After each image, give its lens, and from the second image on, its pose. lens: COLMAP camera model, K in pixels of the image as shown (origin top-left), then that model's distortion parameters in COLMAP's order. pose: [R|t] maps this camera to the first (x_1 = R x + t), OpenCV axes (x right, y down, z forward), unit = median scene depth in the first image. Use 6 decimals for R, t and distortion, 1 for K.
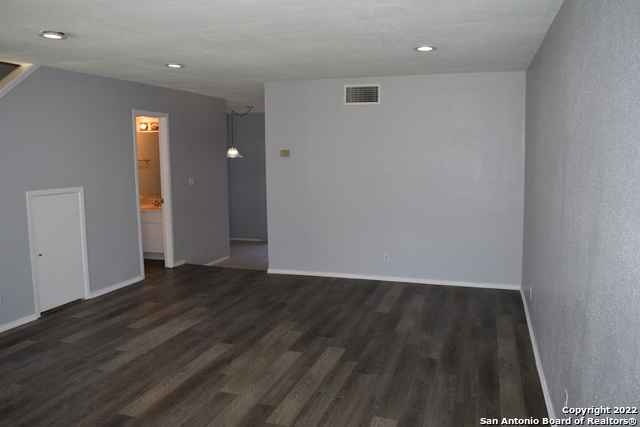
lens RADIAL K [[503.6, 0, 316.7], [0, 503.6, 213.1], [0, 0, 1]] dist [-0.084308, 0.005805]
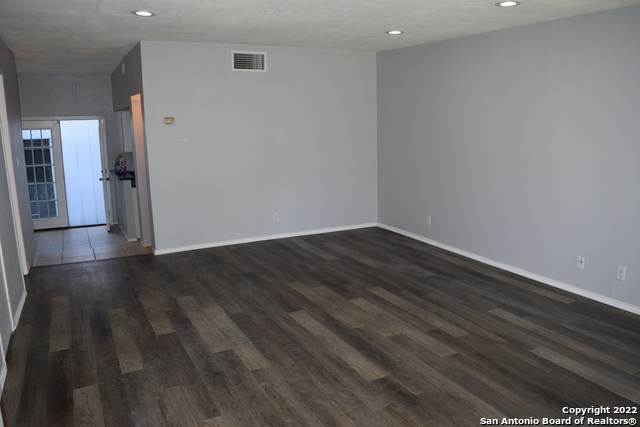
lens RADIAL K [[503.6, 0, 324.8], [0, 503.6, 211.8], [0, 0, 1]] dist [-0.084308, 0.005805]
pose [[0.697104, -0.134729, 0.704198, -0.805752], [0.091410, 0.990871, 0.099087, -0.029387], [-0.711119, -0.004703, 0.703056, 0.251003]]
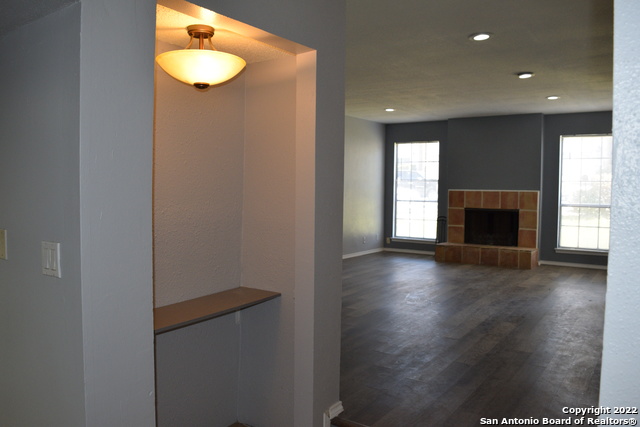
lens RADIAL K [[503.6, 0, 326.2], [0, 503.6, 213.5], [0, 0, 1]] dist [-0.084308, 0.005805]
pose [[-0.961363, -0.013799, 0.274939, -0.313770], [0.032196, 0.986253, 0.162078, -0.173393], [-0.273396, 0.164668, -0.947702, 2.178586]]
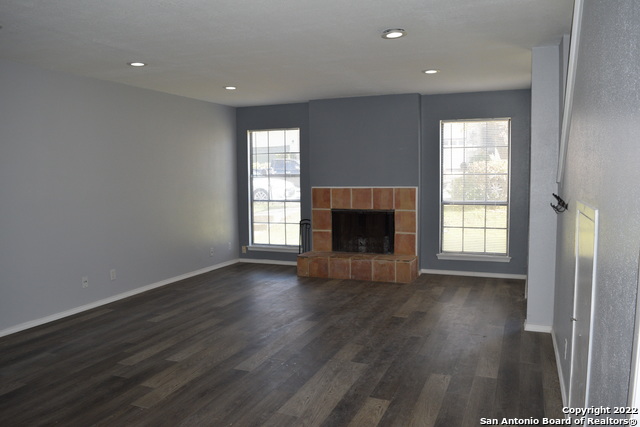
lens RADIAL K [[503.6, 0, 318.8], [0, 503.6, 212.6], [0, 0, 1]] dist [-0.084308, 0.005805]
pose [[-0.997458, 0.015216, 0.069606, -0.370800], [0.028457, 0.980704, 0.193418, -0.163632], [-0.065320, 0.194907, -0.978644, 1.750523]]
